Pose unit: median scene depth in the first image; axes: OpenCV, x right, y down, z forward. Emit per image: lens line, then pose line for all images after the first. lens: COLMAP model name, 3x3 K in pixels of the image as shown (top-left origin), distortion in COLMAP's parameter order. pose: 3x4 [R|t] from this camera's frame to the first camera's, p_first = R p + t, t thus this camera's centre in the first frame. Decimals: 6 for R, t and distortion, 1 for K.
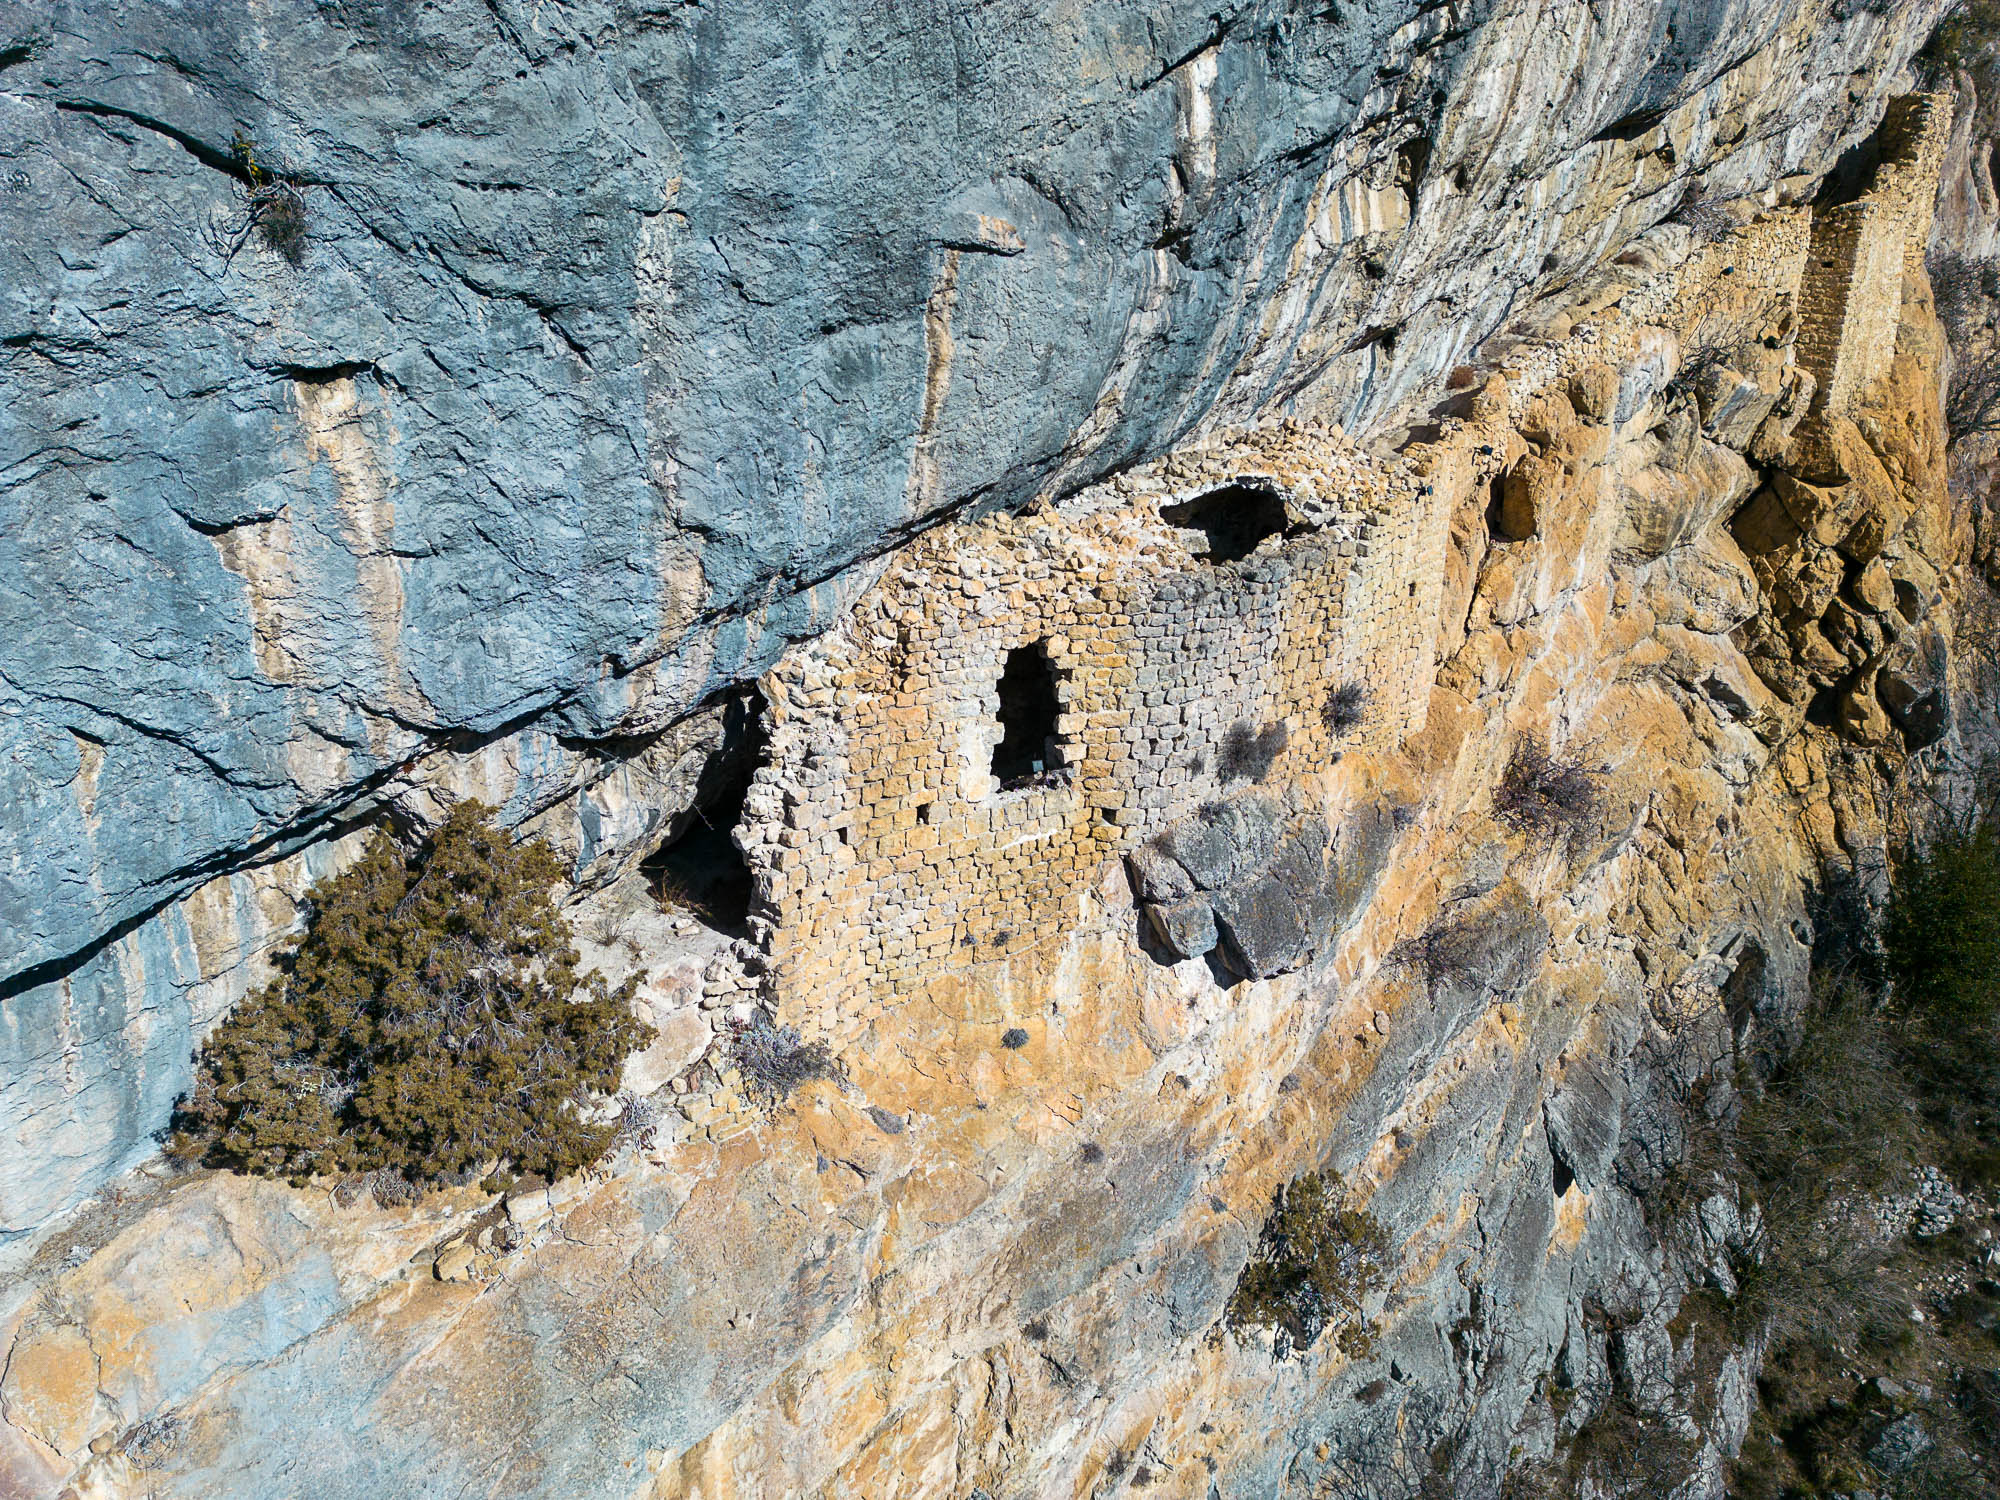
lens RADIAL K [[1390.2, 0, 1012.8], [0, 1390.2, 739.6], [0, 0, 1]] dist [0.087818, -0.087293]
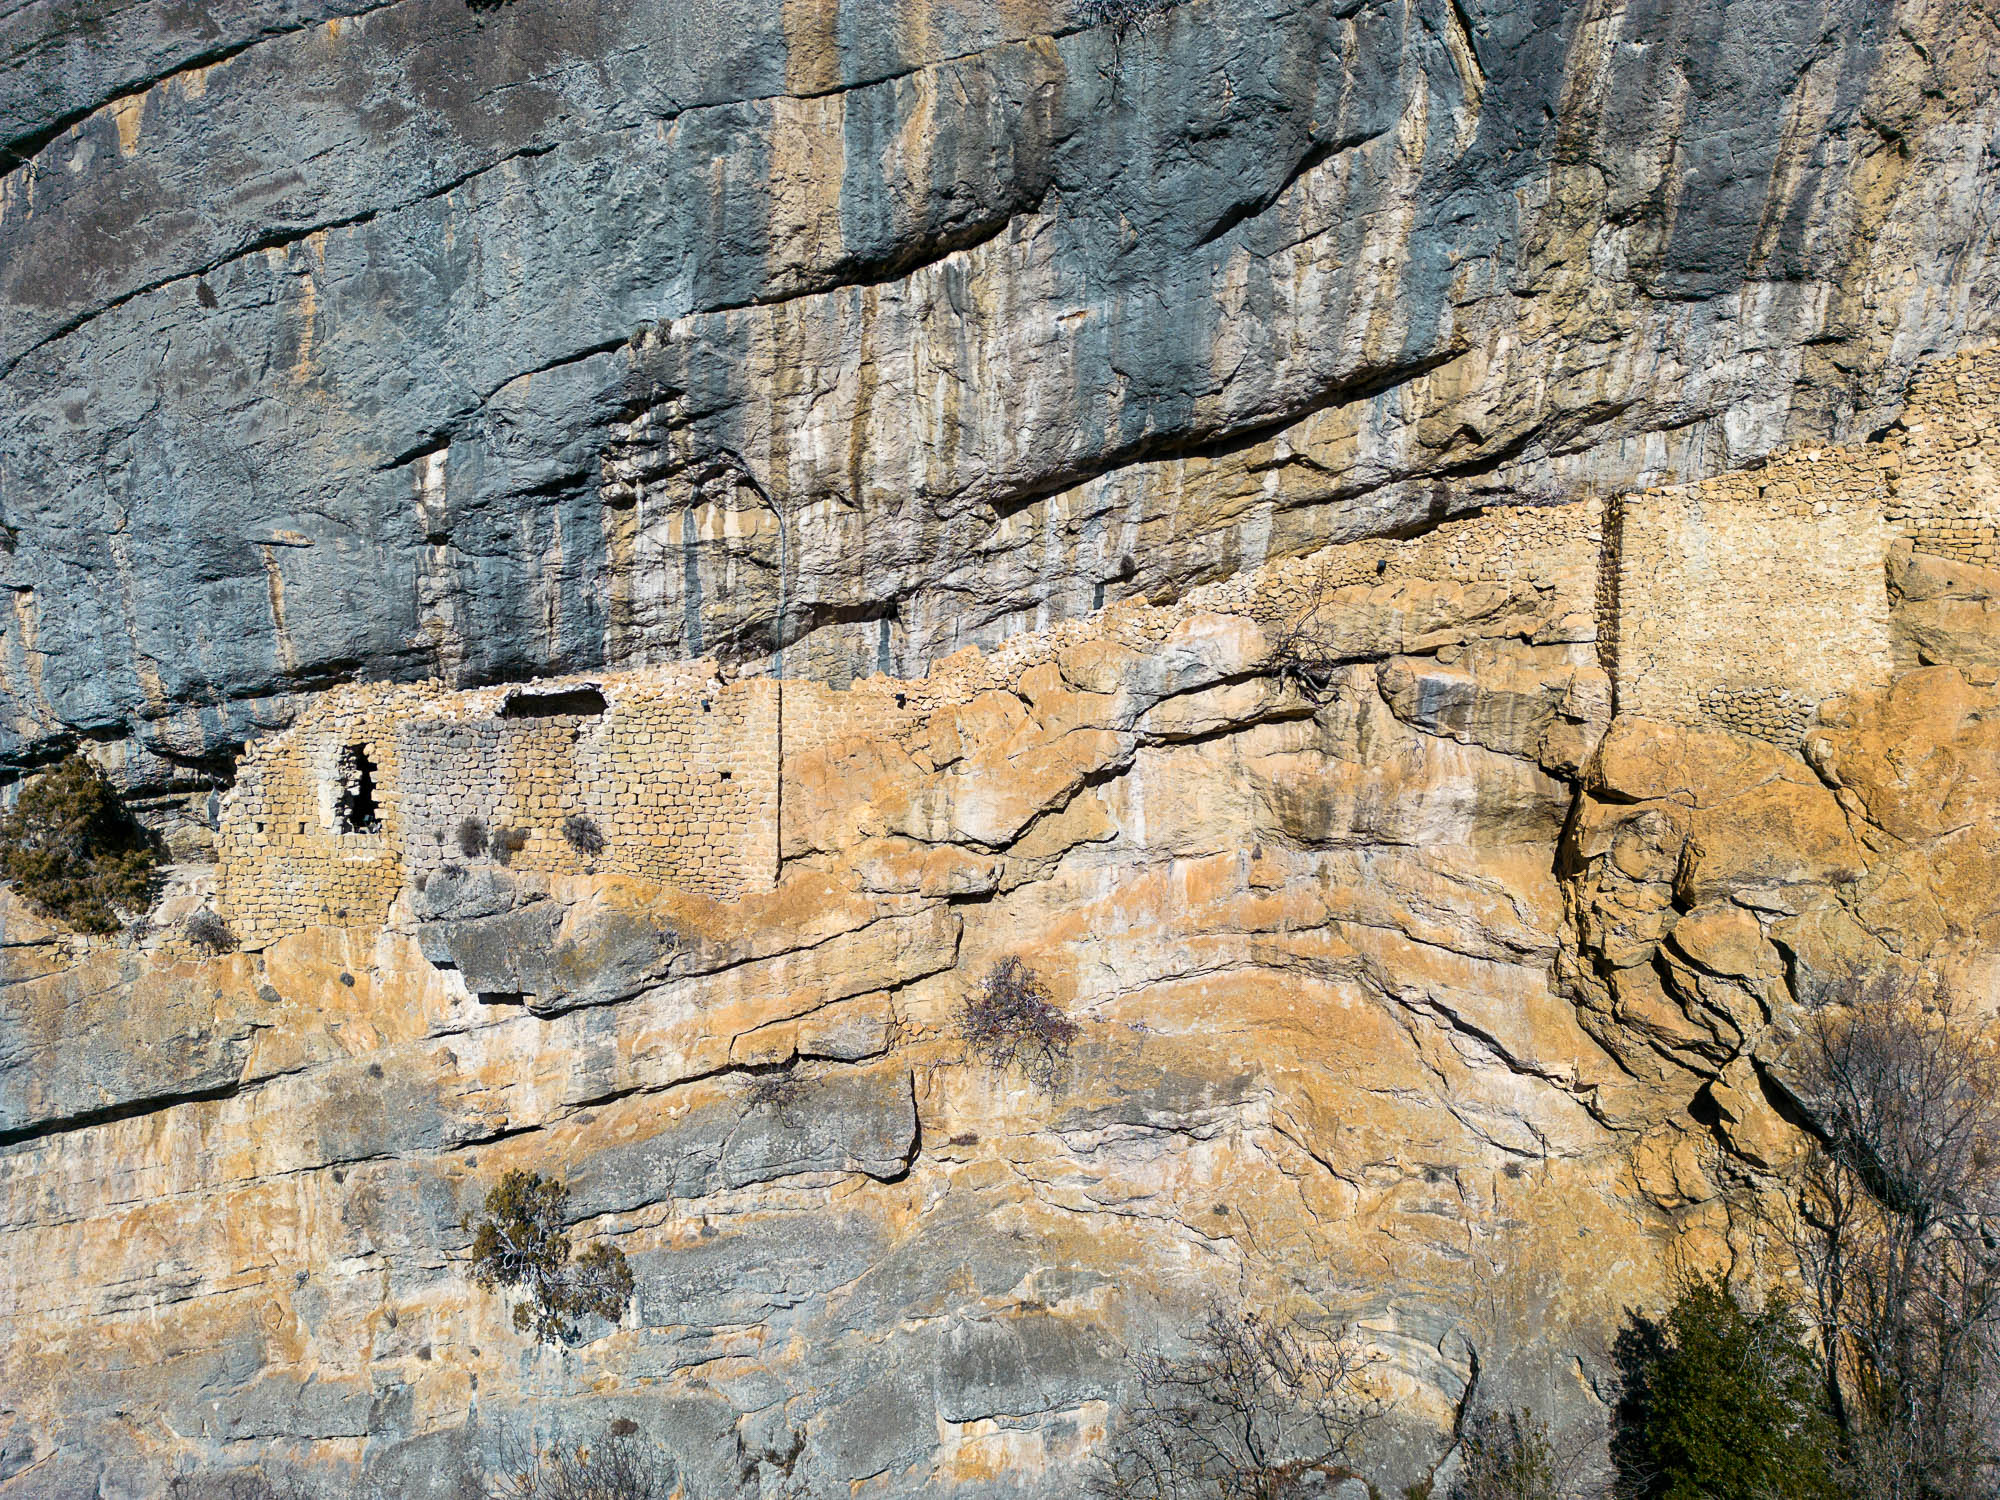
lens RADIAL K [[1390.2, 0, 1012.8], [0, 1390.2, 739.6], [0, 0, 1]] dist [0.087818, -0.087293]
pose [[0.657096, 0.037801, -0.752859, 1.716248], [-0.243288, 0.955930, -0.164345, 0.016759], [0.713468, 0.291152, 0.637334, 0.361360]]
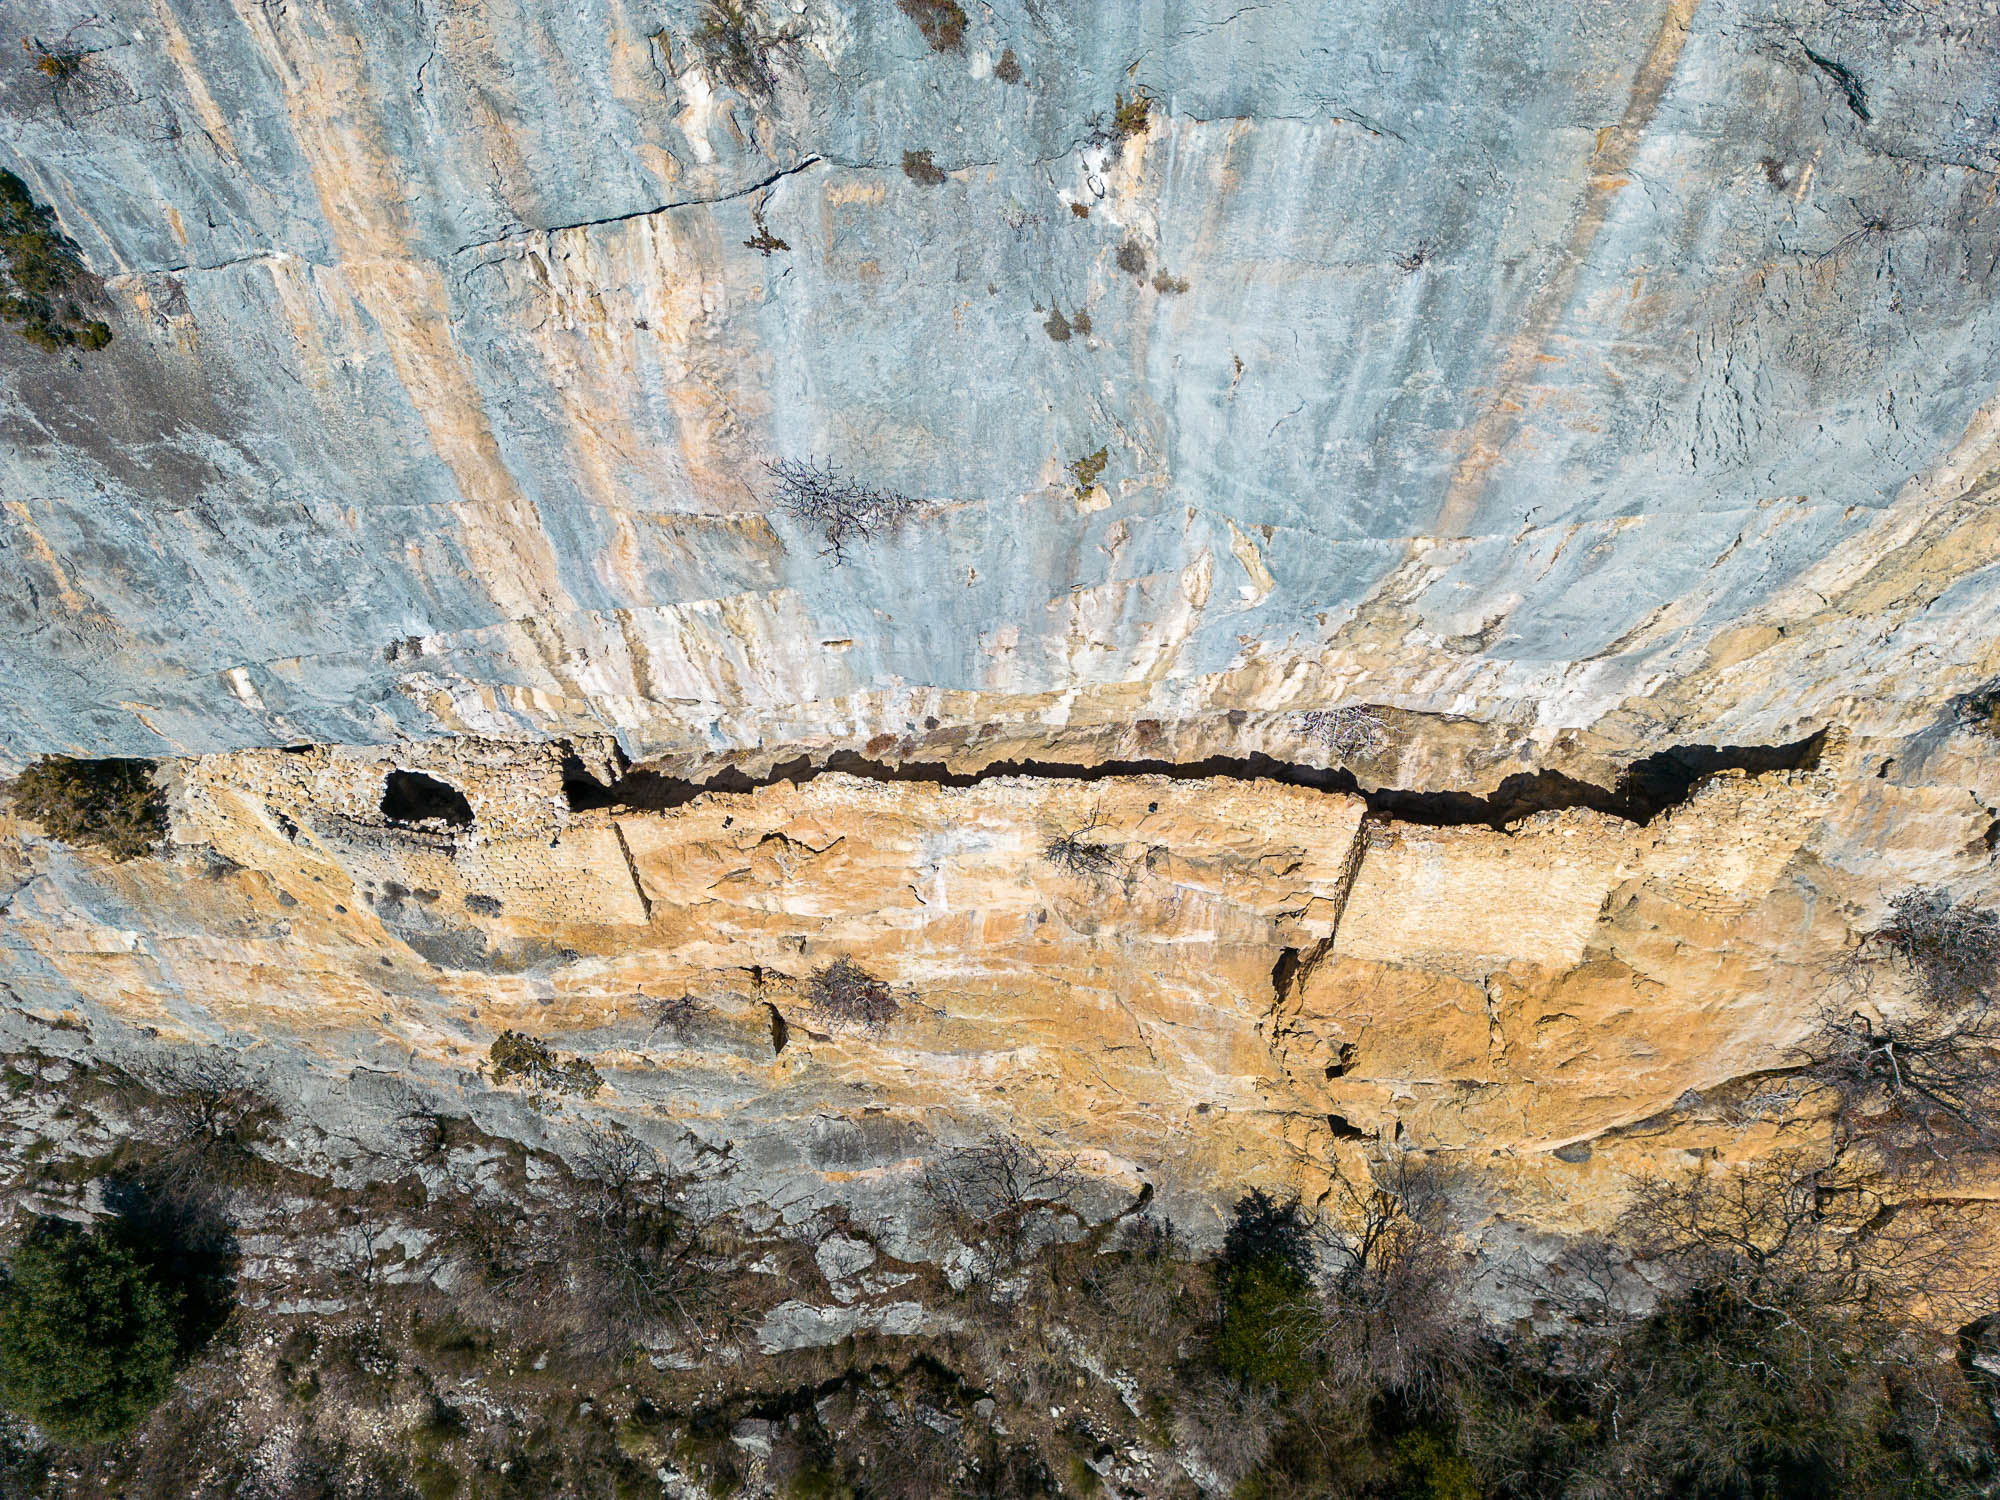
lens RADIAL K [[1390.2, 0, 1012.8], [0, 1390.2, 739.6], [0, 0, 1]] dist [0.087818, -0.087293]
pose [[0.583450, 0.640919, -0.498807, 1.472367], [-0.259068, 0.728971, 0.633628, -1.575805], [0.769721, -0.240466, 0.591360, 0.517686]]
